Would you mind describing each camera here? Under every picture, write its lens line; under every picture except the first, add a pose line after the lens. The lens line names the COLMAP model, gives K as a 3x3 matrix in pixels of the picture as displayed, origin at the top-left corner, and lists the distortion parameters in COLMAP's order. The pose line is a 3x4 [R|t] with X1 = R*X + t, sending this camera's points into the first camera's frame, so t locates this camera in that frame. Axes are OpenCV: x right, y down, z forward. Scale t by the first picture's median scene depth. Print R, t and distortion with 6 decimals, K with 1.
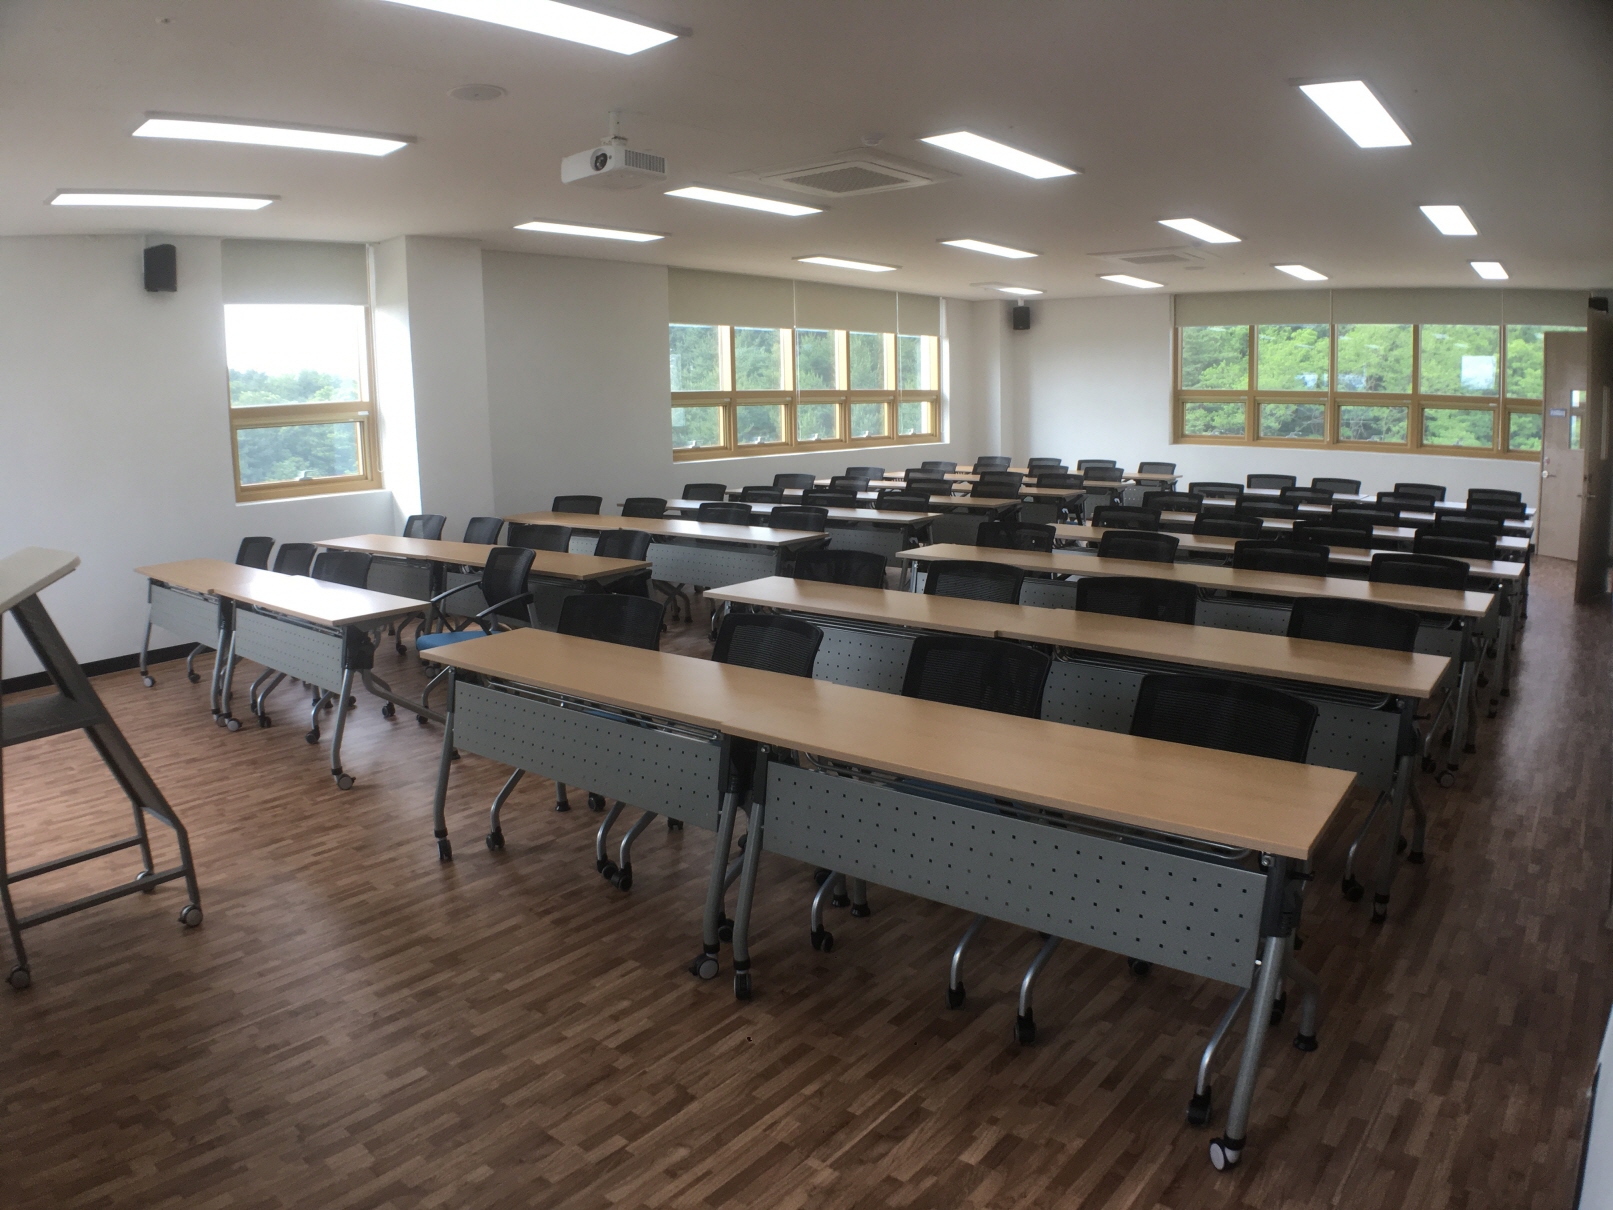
lens RADIAL K [[1065.9, 0, 809.4], [0, 1065.9, 618.9], [0, 0, 1]] dist [-0.193590, 0.029051]
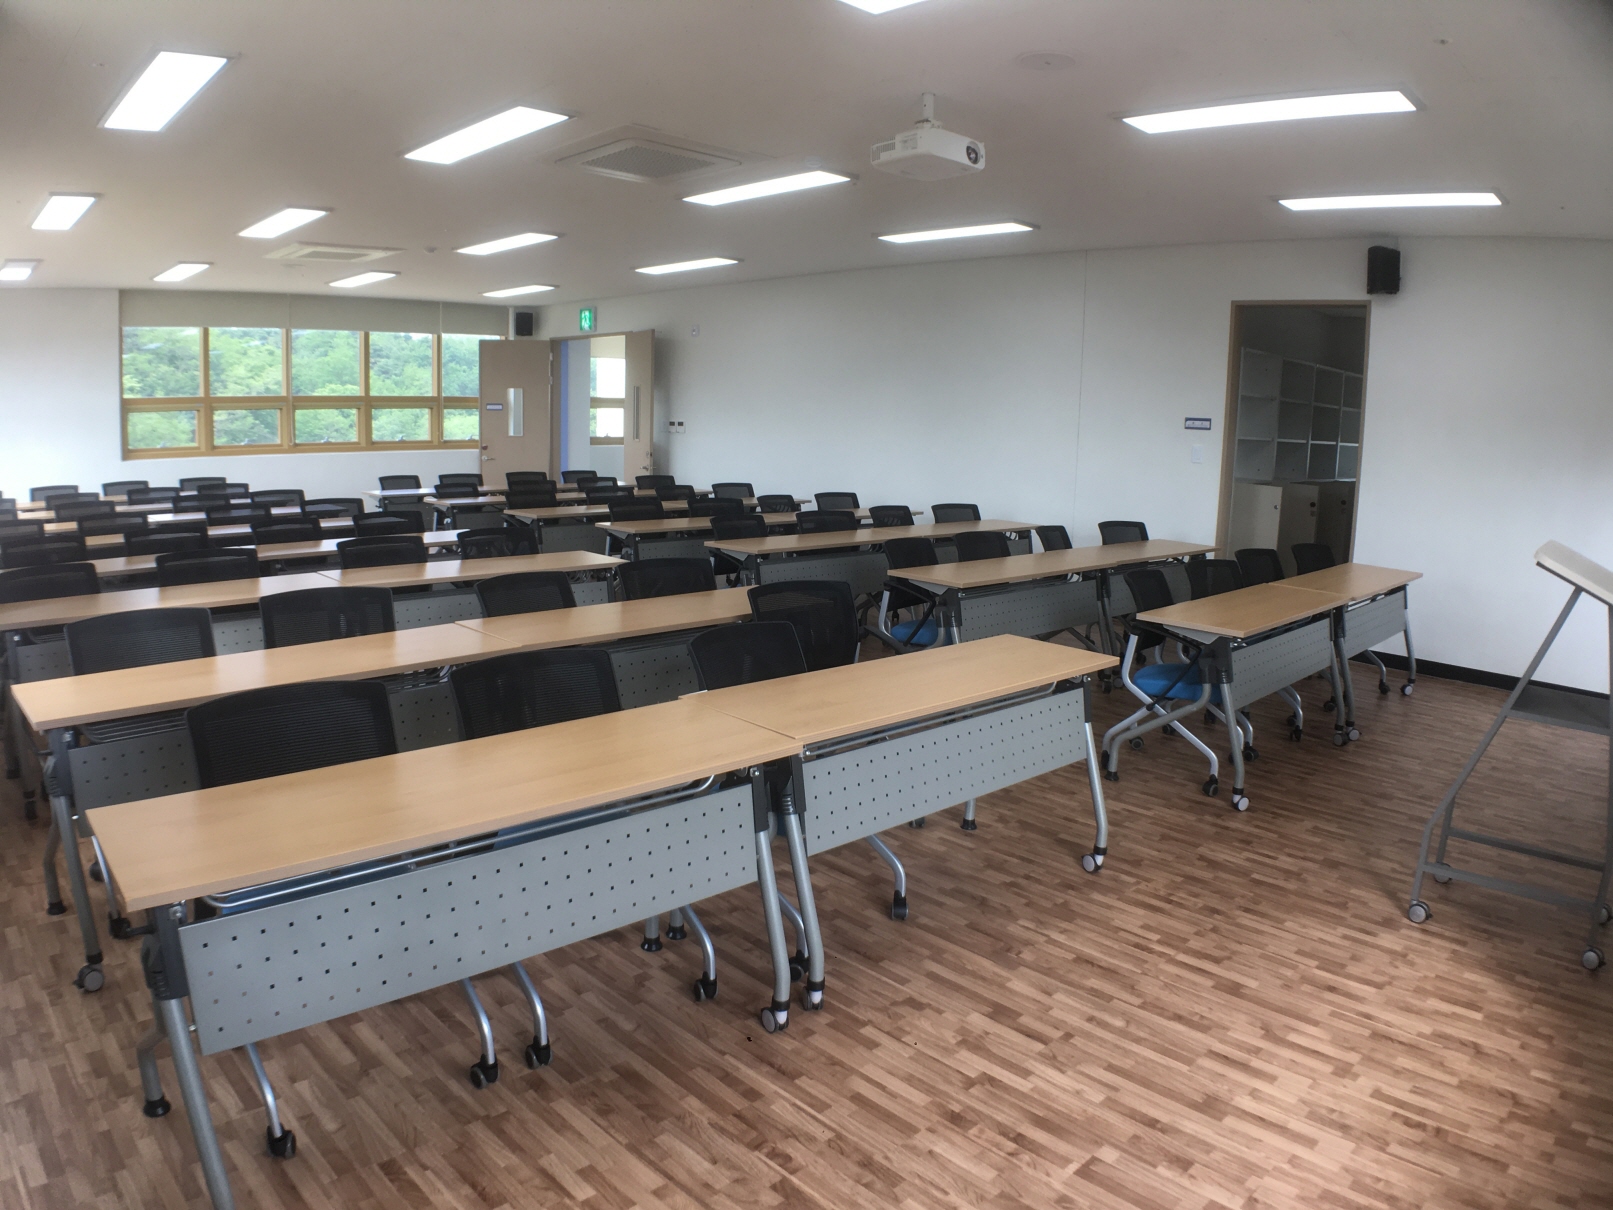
lens RADIAL K [[1065.9, 0, 809.4], [0, 1065.9, 618.9], [0, 0, 1]] dist [-0.193590, 0.029051]
pose [[0.127767, -0.166160, 0.977786, -0.769452], [0.170170, 0.974919, 0.143437, -0.112117], [-0.977097, 0.148064, 0.152838, 0.653634]]
